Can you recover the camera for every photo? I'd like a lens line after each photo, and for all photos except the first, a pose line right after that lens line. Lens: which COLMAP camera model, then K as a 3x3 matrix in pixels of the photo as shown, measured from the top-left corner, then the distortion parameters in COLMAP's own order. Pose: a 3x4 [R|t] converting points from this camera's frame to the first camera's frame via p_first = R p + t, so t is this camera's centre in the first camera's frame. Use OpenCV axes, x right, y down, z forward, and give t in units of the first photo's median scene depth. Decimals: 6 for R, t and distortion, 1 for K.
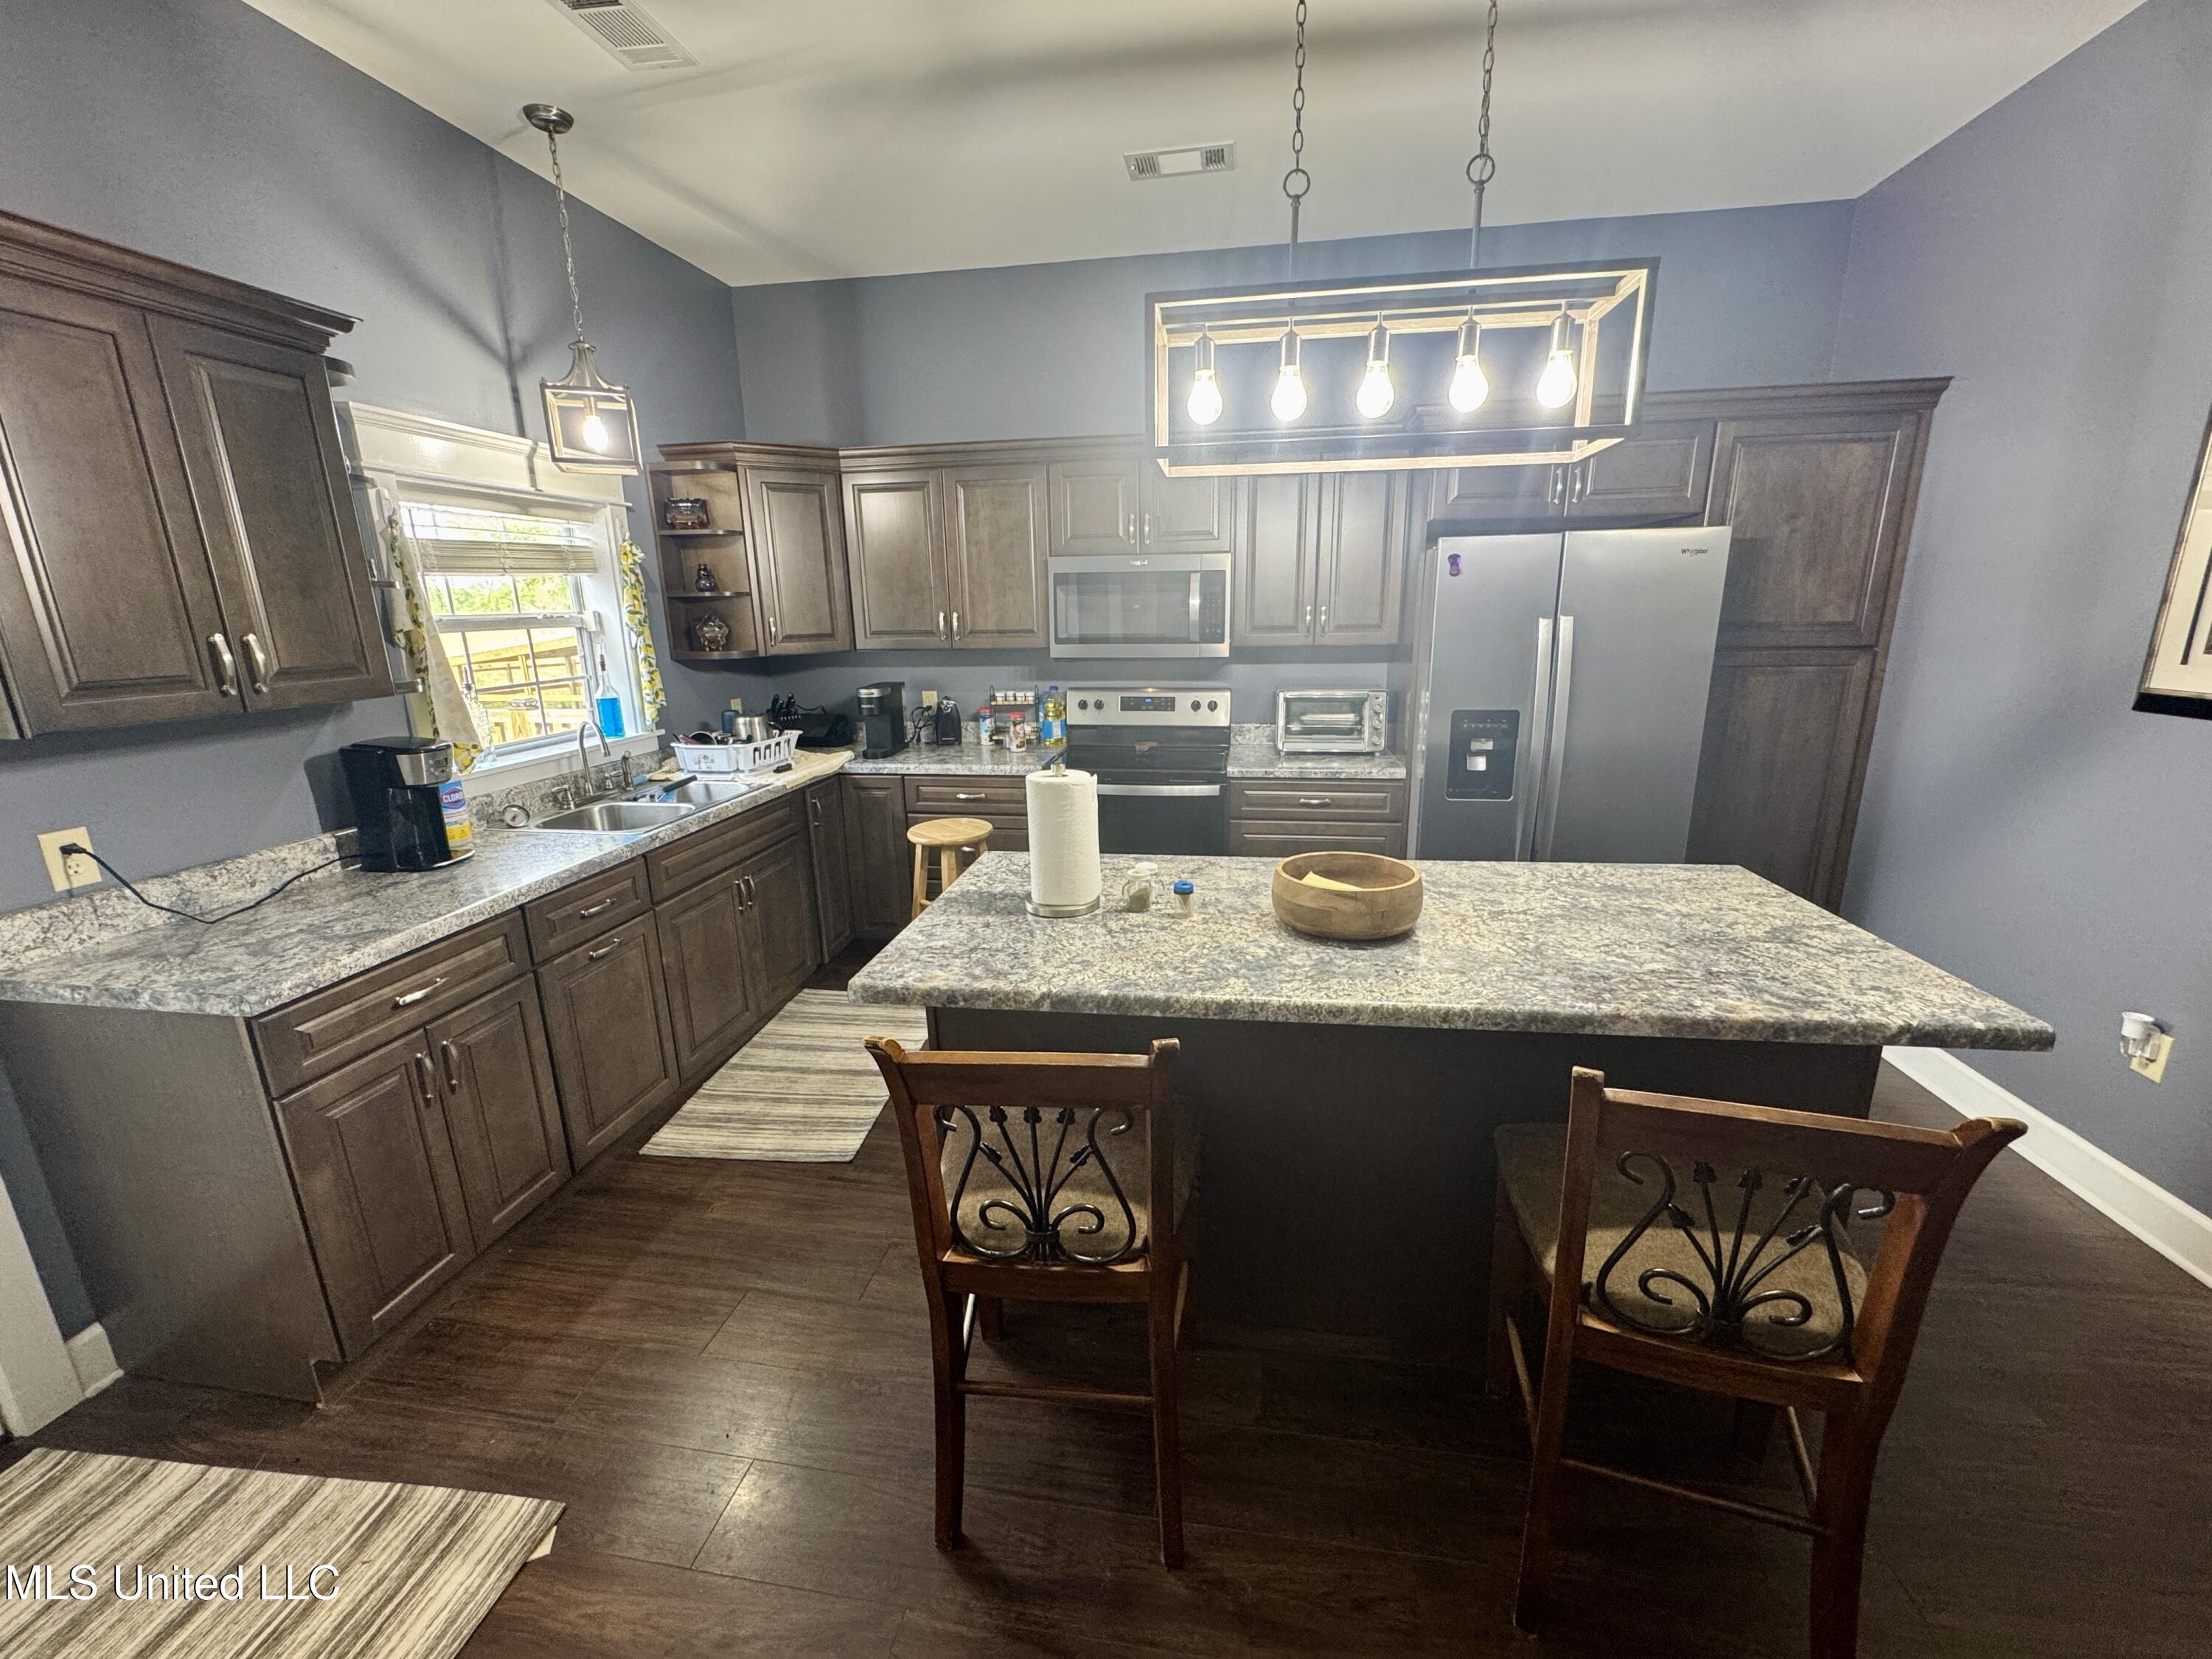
lens RADIAL K [[886.4, 0, 1100.5], [0, 886.4, 826.5], [0, 0, 1]] dist [-0.002067, 0.000626]
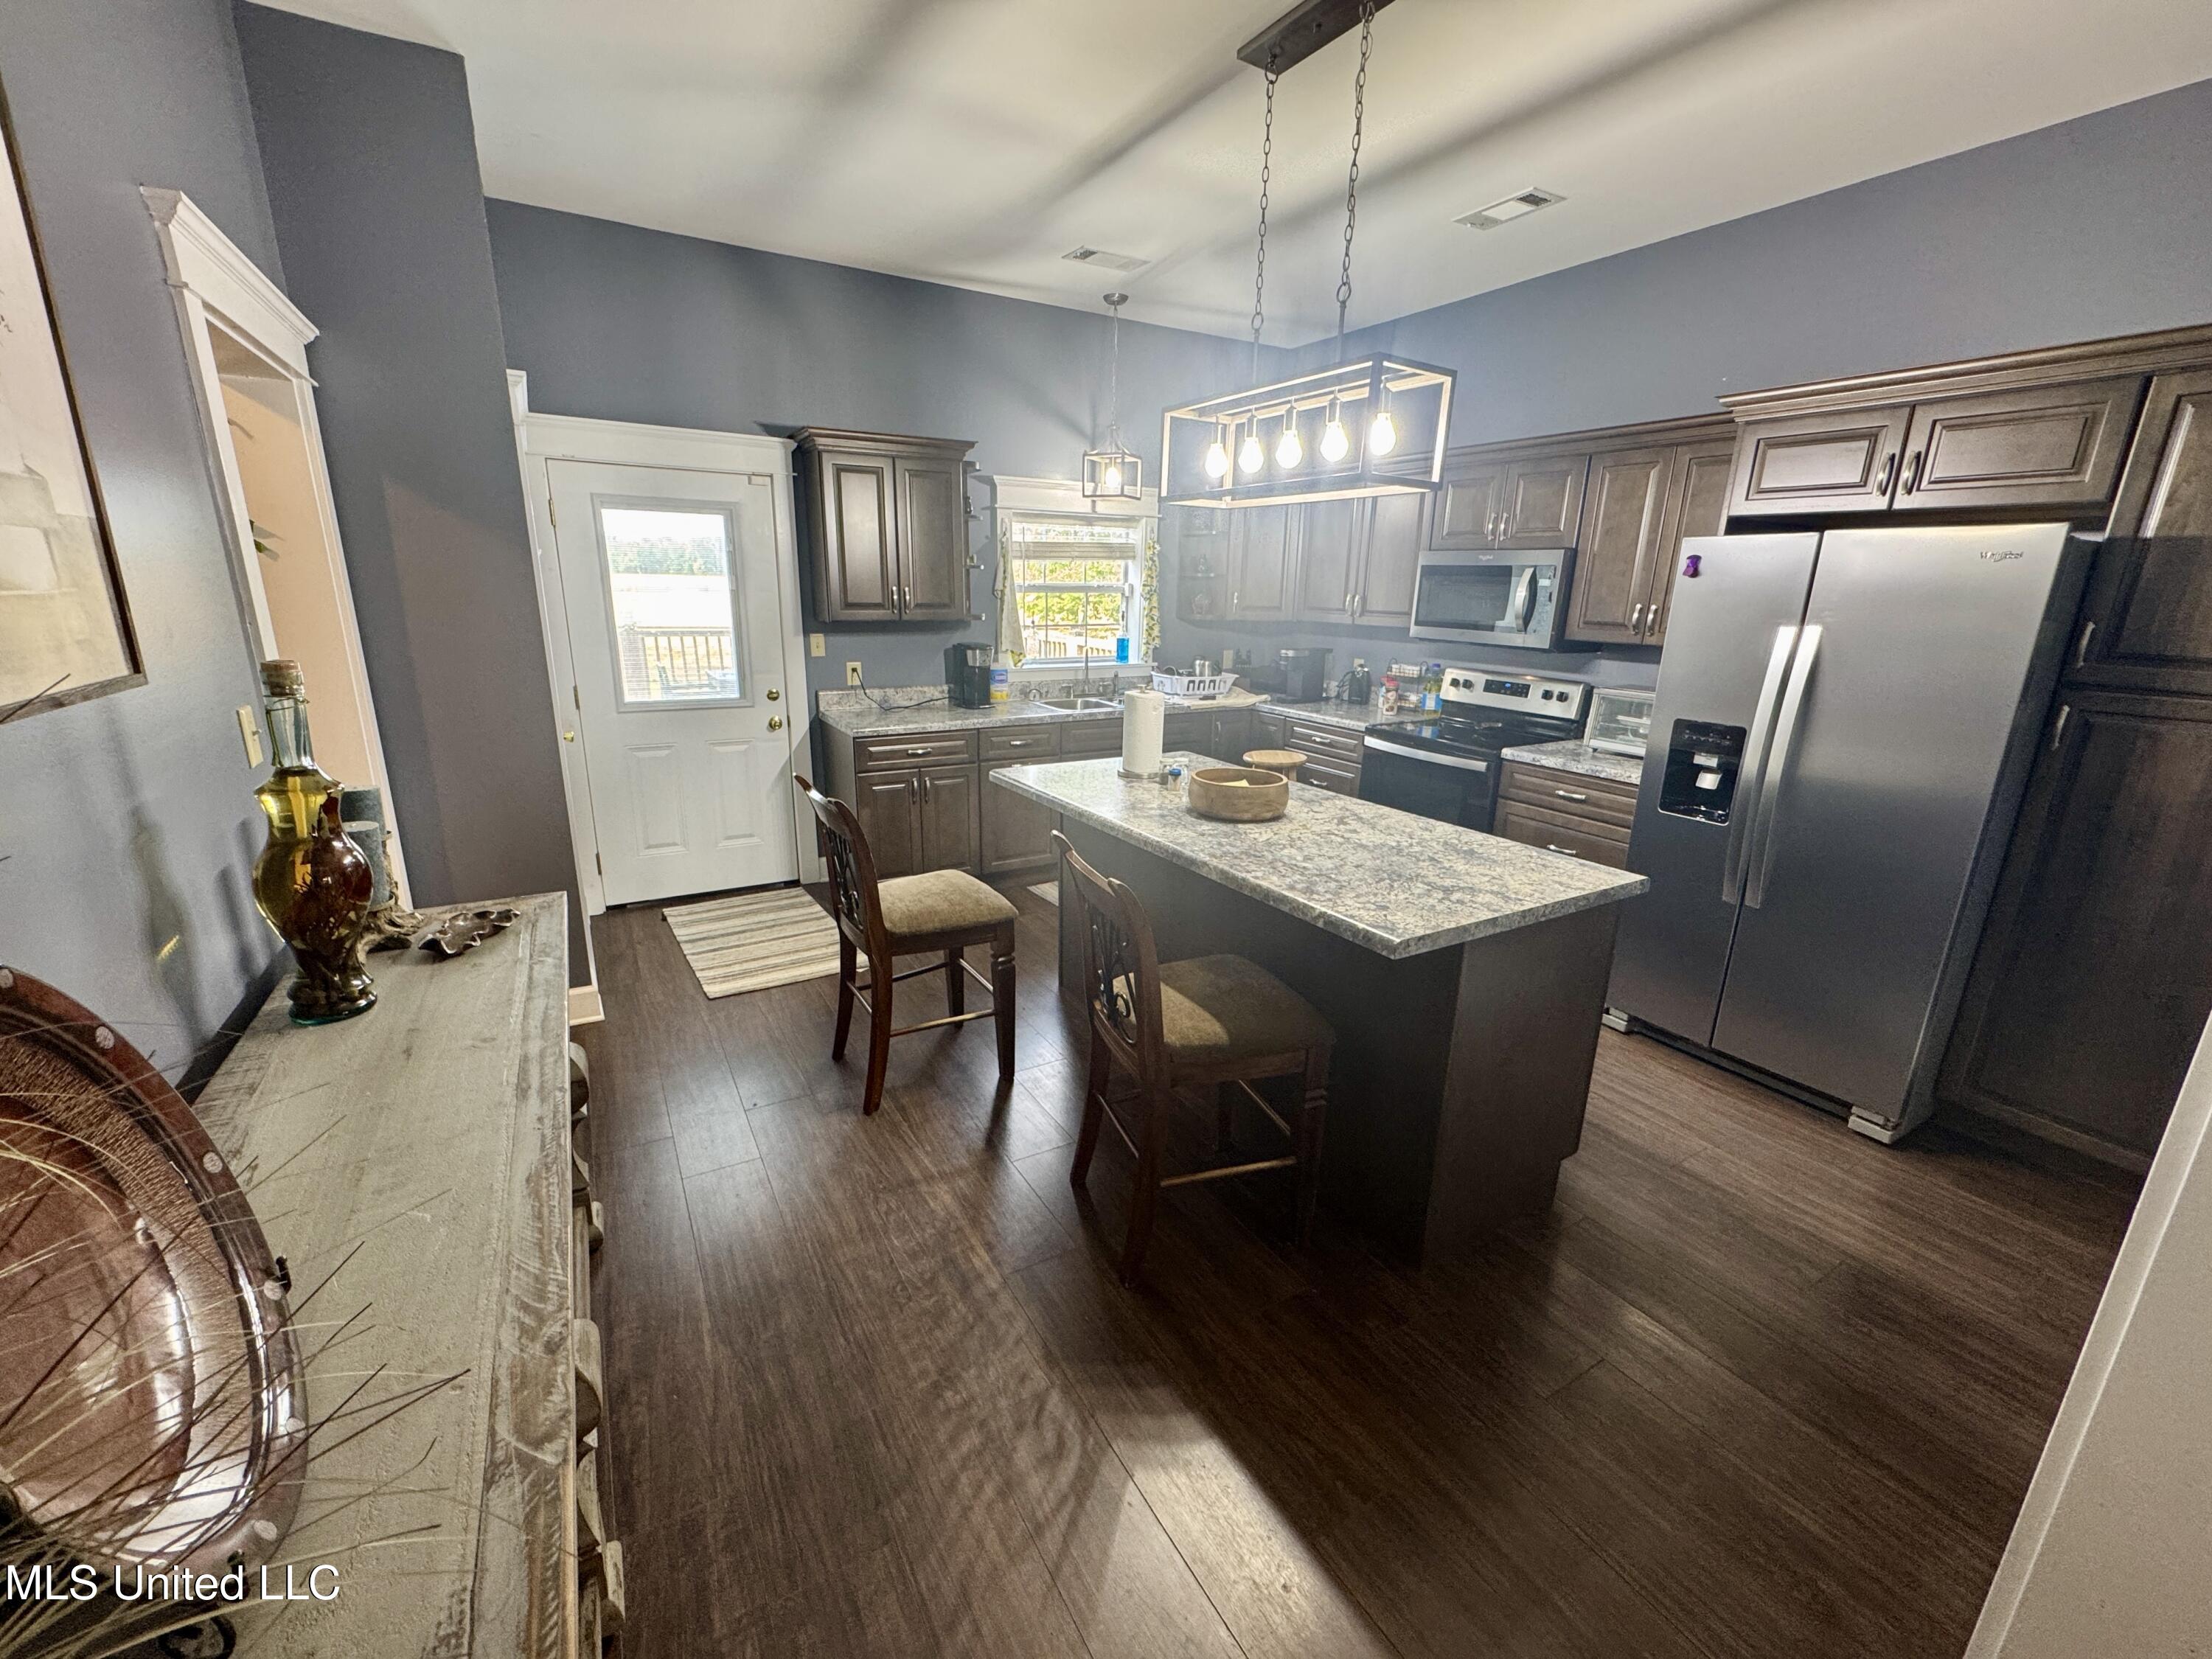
lens RADIAL K [[886.4, 0, 1107.7], [0, 886.4, 825.6], [0, 0, 1]] dist [-0.002067, 0.000626]
pose [[0.646230, 0.232969, -0.726713, 0.863693], [-0.216271, 0.969132, 0.118364, 0.000534], [0.731856, 0.080677, 0.676667, -0.104769]]
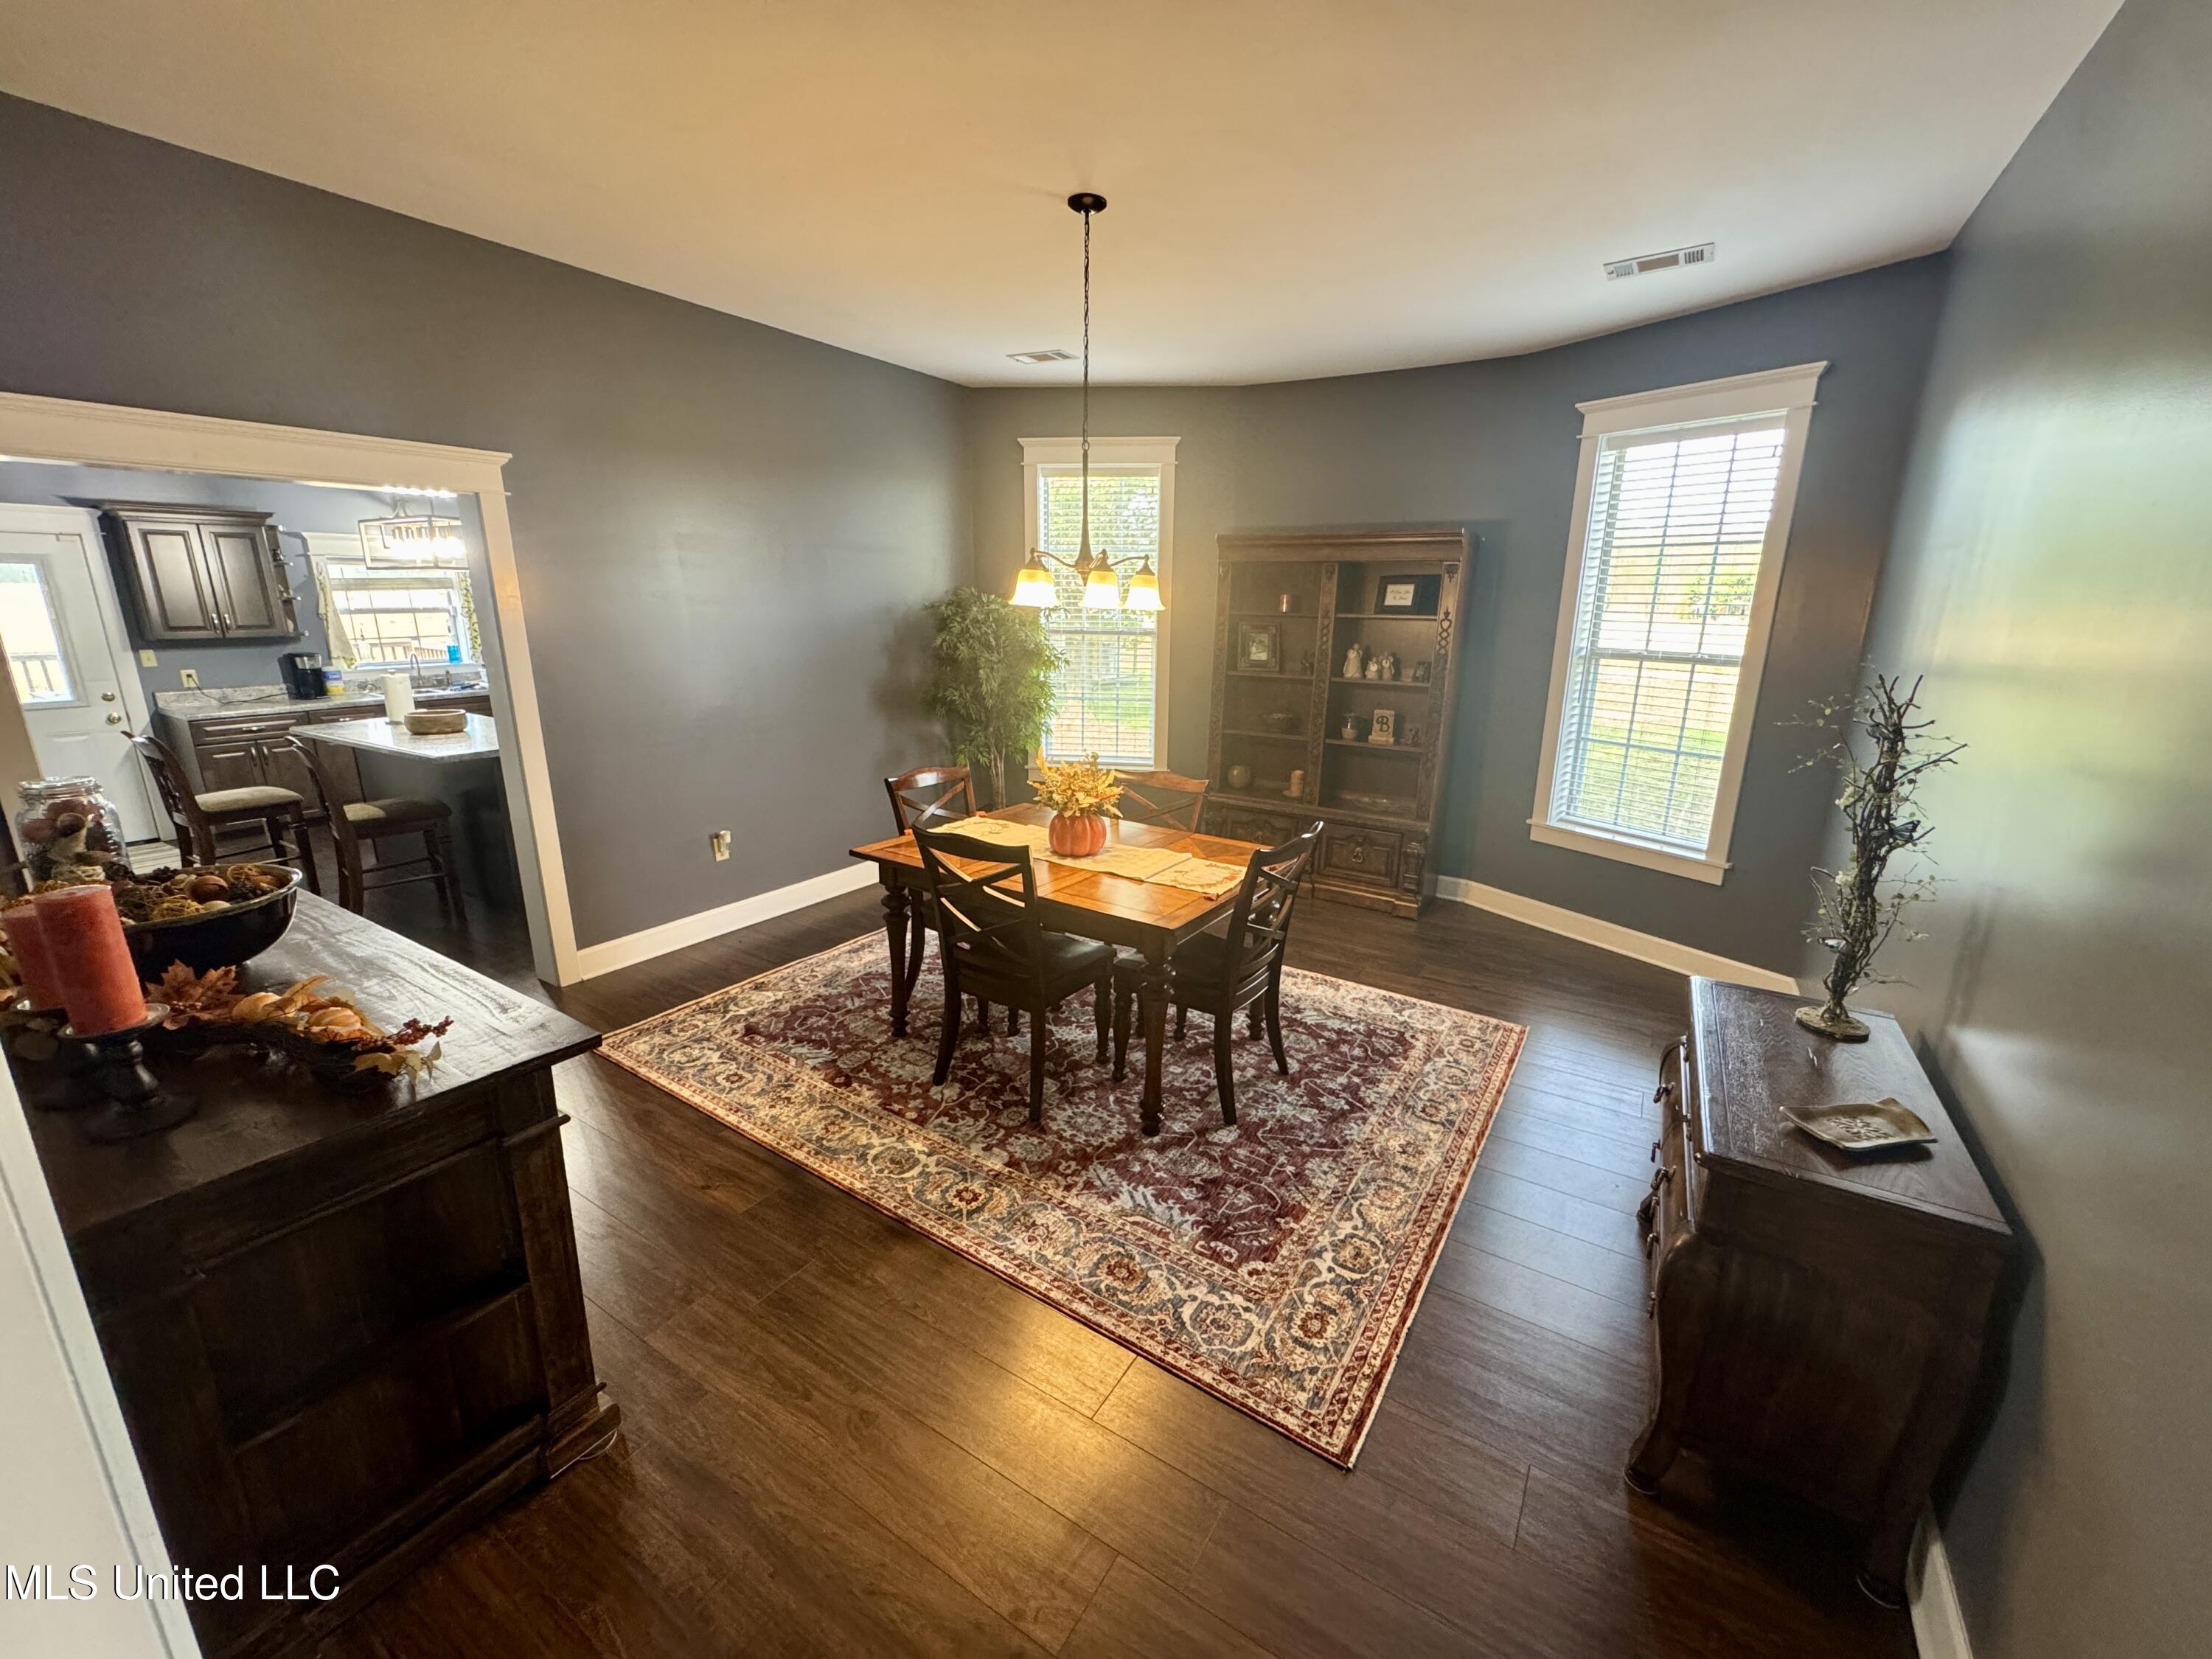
lens RADIAL K [[886.4, 0, 1100.8], [0, 886.4, 825.4], [0, 0, 1]] dist [-0.002067, 0.000626]
pose [[0.918361, 0.124438, -0.375669, 2.363012], [-0.119333, 0.992167, 0.036928, 0.036905], [0.377322, 0.010917, 0.926018, -0.574925]]
